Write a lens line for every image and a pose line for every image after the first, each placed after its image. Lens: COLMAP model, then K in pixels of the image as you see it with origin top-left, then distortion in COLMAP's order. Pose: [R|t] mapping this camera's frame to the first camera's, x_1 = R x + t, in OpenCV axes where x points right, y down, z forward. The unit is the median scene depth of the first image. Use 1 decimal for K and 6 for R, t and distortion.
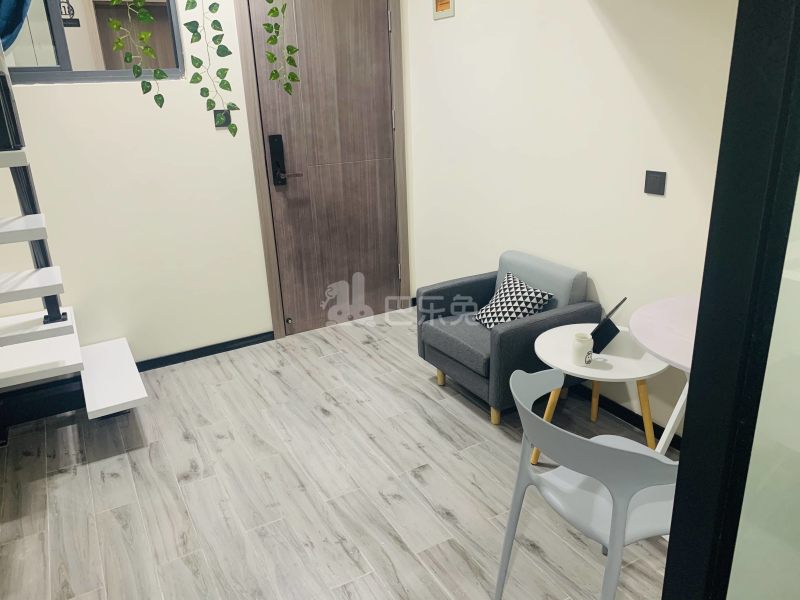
lens RADIAL K [[610.6, 0, 400.7], [0, 610.6, 300.4], [0, 0, 1]] dist [-0.009983, -0.009478]
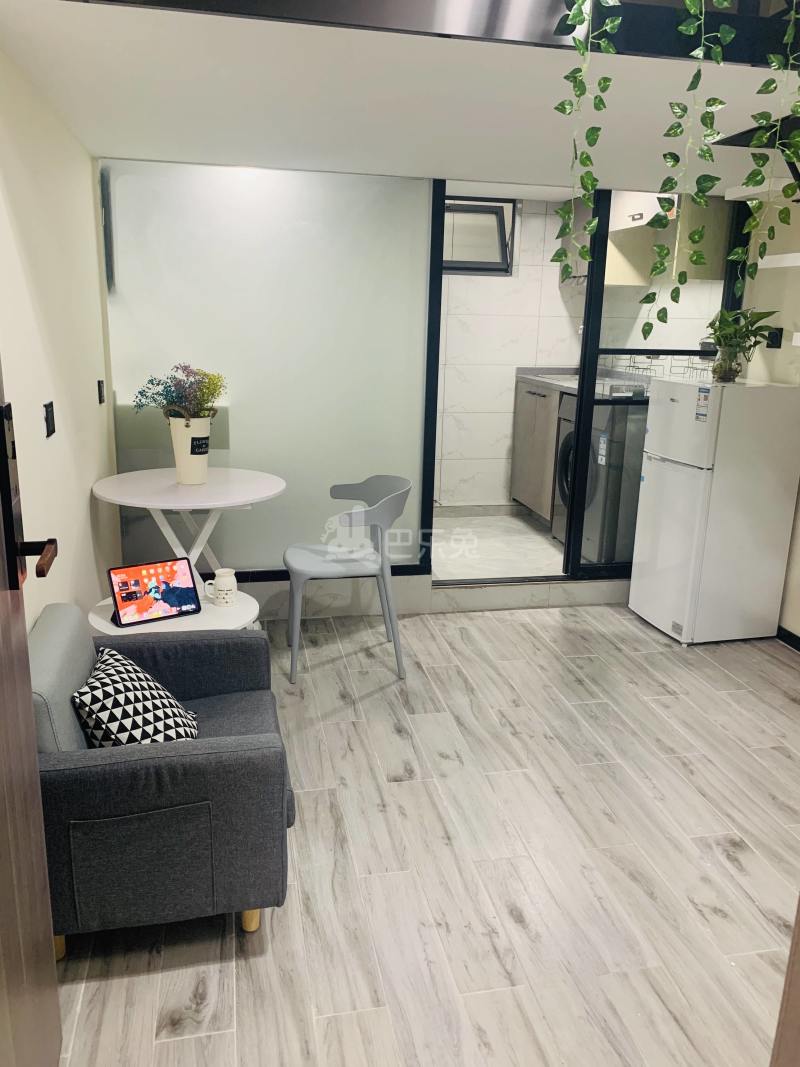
lens RADIAL K [[814.4, 0, 399.7], [0, 814.4, 531.9], [0, 0, 1]] dist [-0.009983, -0.009478]
pose [[-0.953691, -0.060761, 0.294589, -0.248876], [0.113203, 0.834871, 0.538679, -0.530436], [-0.278674, 0.547082, -0.789330, 1.660235]]
